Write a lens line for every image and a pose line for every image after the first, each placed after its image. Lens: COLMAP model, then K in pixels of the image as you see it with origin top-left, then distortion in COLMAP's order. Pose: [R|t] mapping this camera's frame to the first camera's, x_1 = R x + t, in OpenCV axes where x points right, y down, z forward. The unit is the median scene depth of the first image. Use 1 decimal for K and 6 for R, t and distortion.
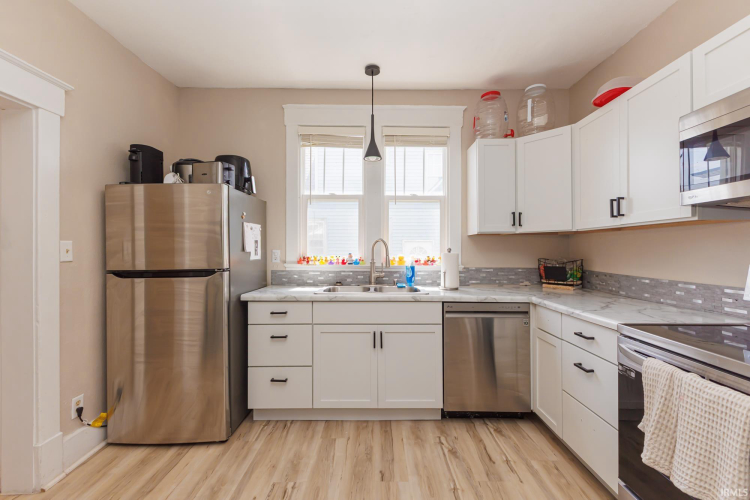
lens RADIAL K [[322.2, 0, 369.5], [0, 322.2, 248.2], [0, 0, 1]] dist [0.011747, -0.002683]
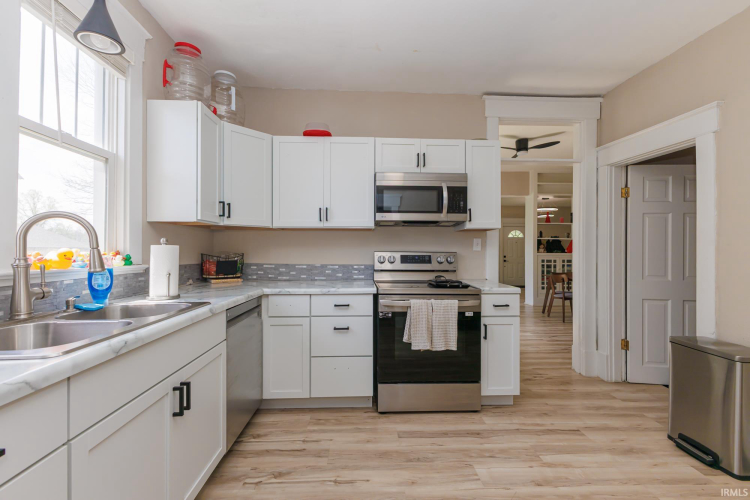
lens RADIAL K [[322.2, 0, 379.9], [0, 322.2, 250.7], [0, 0, 1]] dist [0.011747, -0.002683]
pose [[-0.059440, -0.001427, 0.998231, -0.542590], [-0.005514, 0.999984, 0.001102, 0.024816], [-0.998217, -0.005438, -0.059447, 0.685754]]
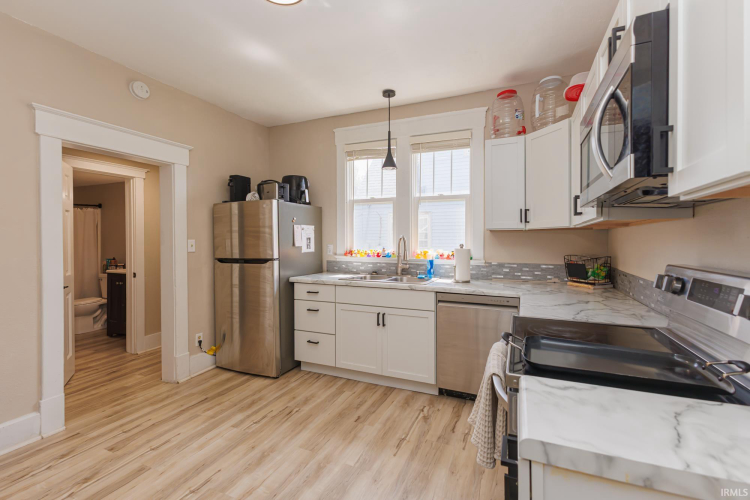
lens RADIAL K [[322.2, 0, 375.0], [0, 322.2, 245.6], [0, 0, 1]] dist [0.011747, -0.002683]
pose [[0.919020, 0.005828, -0.394169, 0.479363], [0.001327, 0.999839, 0.017877, -0.017368], [0.394210, -0.016952, 0.918864, -0.127241]]
